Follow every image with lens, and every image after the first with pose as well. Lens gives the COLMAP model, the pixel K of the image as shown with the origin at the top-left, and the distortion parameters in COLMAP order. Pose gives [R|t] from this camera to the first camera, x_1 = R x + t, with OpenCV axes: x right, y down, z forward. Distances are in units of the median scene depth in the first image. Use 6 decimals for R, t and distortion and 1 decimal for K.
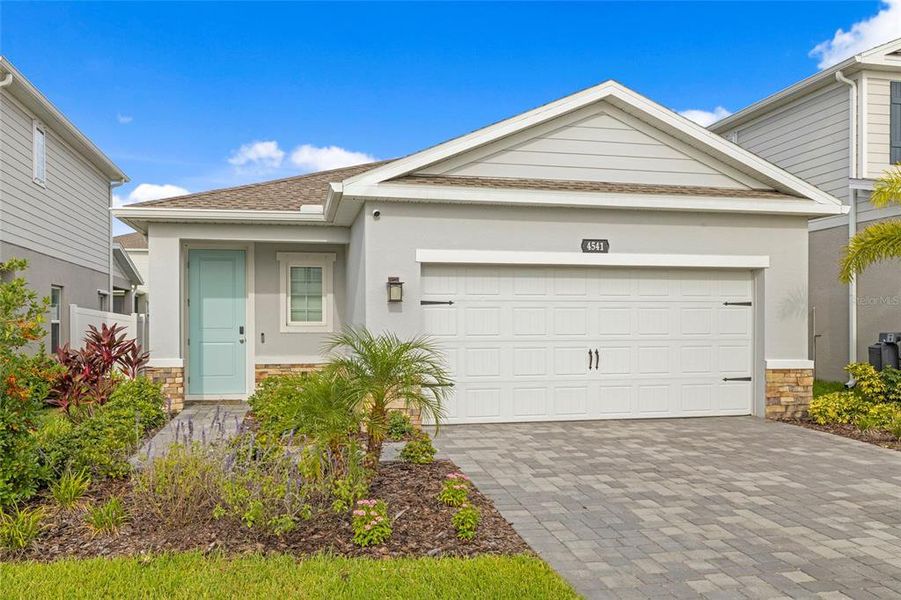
lens RADIAL K [[740.0, 0, 448.2], [0, 740.0, 331.8], [0, 0, 1]] dist [-0.001919, 0.004578]
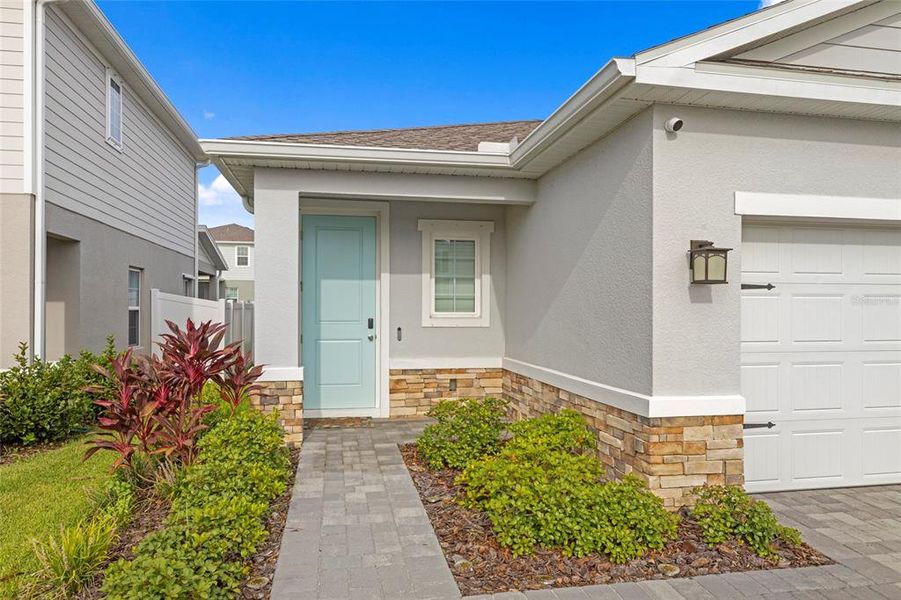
lens RADIAL K [[592.2, 0, 449.6], [0, 592.2, 312.3], [0, 0, 1]] dist [0.000582, 0.000095]
pose [[0.999779, 0.004474, -0.020549, -0.212162], [-0.004501, 0.999989, -0.001263, -0.014849], [0.020543, 0.001355, 0.999788, 0.455201]]
